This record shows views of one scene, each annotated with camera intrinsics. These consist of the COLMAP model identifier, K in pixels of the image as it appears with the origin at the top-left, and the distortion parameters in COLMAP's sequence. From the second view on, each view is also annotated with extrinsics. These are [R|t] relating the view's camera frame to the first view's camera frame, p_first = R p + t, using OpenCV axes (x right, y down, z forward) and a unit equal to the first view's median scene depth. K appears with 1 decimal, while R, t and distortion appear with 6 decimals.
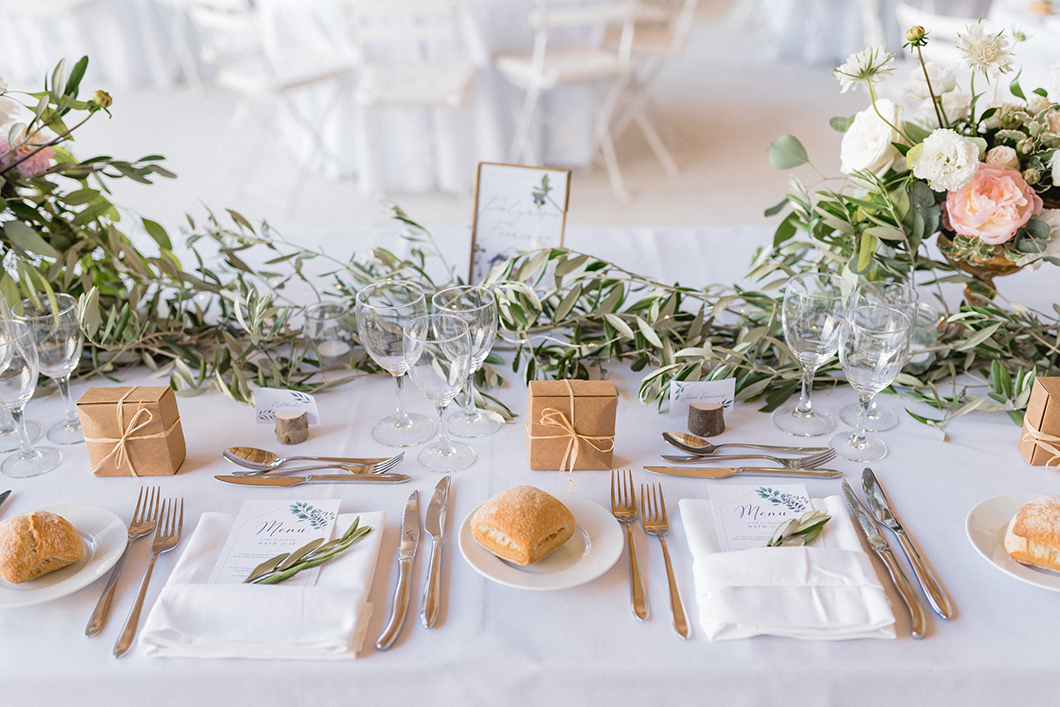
lens RADIAL K [[1114.1, 0, 525.7], [0, 1114.1, 352.6], [0, 0, 1]] dist [0.014065, 0.000000]
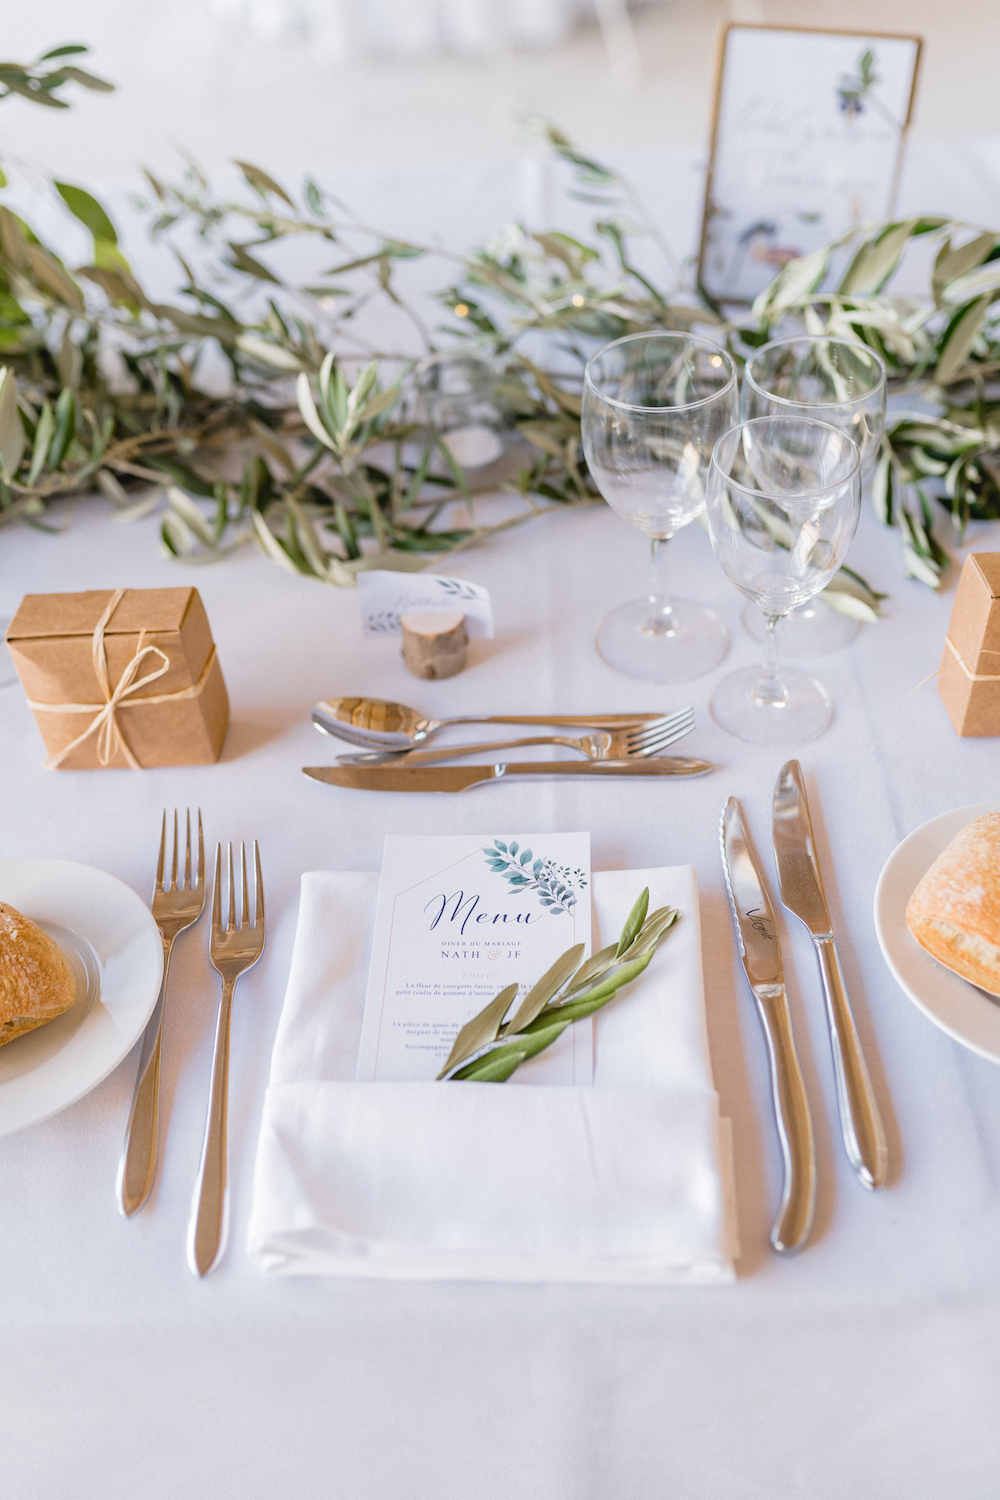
lens RADIAL K [[1576.6, 0, 500.7], [0, 1576.6, 666.9], [0, 0, 1]] dist [0.014065, 0.000000]
pose [[0.999169, -0.033978, -0.022494, -0.155707], [0.038495, 0.968111, 0.247545, -0.087580], [0.013365, -0.248205, 0.968615, 0.307996]]
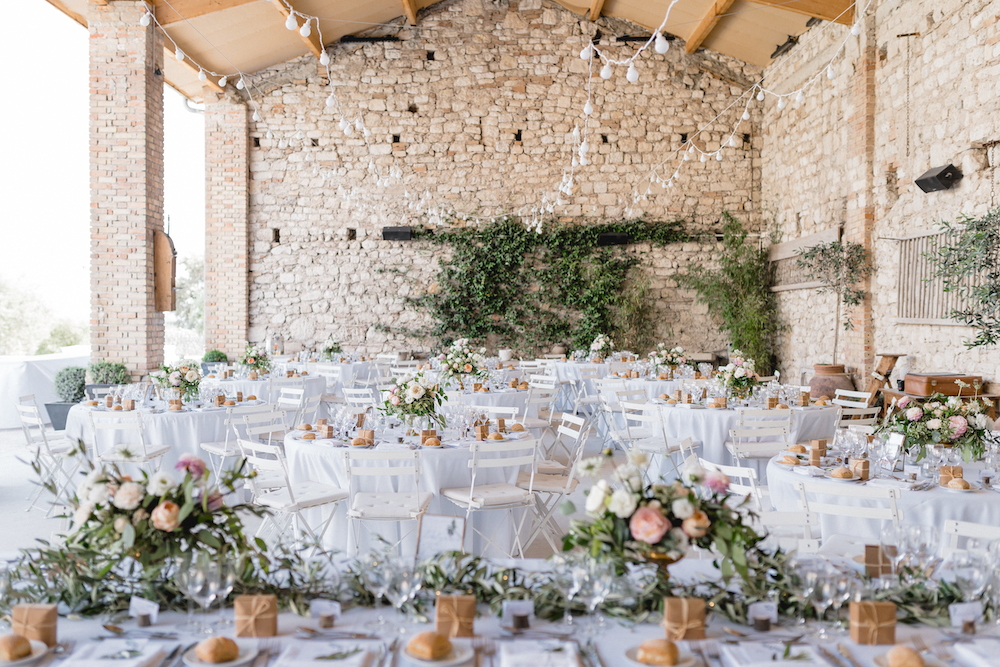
lens RADIAL K [[1051.0, 0, 489.9], [0, 1051.0, 315.8], [0, 0, 1]] dist [0.014065, 0.000000]
pose [[0.999900, 0.014020, -0.001659, 0.093616], [-0.013321, 0.898012, -0.439769, 0.401319], [-0.004676, 0.439747, 0.898109, -1.018313]]
